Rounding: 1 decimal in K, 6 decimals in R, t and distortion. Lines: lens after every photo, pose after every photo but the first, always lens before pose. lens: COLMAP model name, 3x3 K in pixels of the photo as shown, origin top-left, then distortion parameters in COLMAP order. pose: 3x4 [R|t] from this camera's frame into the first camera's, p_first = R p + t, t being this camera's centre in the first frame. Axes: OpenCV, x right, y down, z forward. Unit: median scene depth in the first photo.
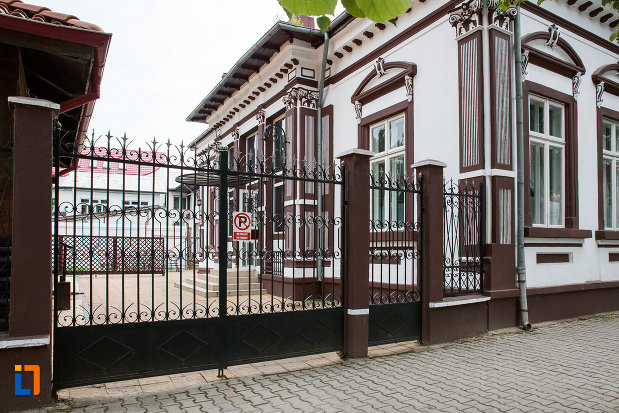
lens RADIAL K [[436.4, 0, 308.2], [0, 436.4, 210.3], [0, 0, 1]] dist [-0.056151, 0.005862]
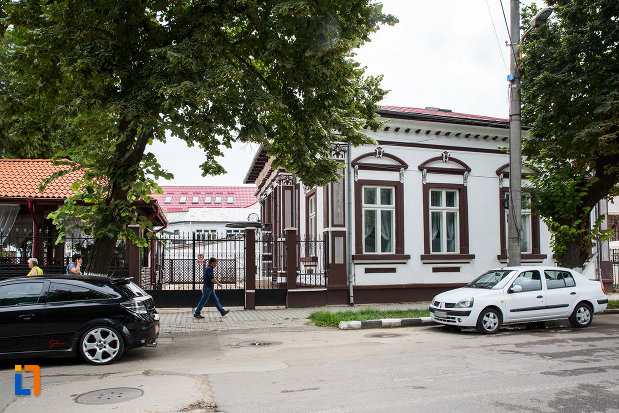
lens RADIAL K [[436.4, 0, 310.4], [0, 436.4, 205.4], [0, 0, 1]] dist [-0.056151, 0.005862]
pose [[0.964860, -0.047939, -0.258354, 0.825119], [0.034293, 0.997781, -0.057071, -0.080511], [0.260516, 0.046206, 0.964363, -1.004429]]
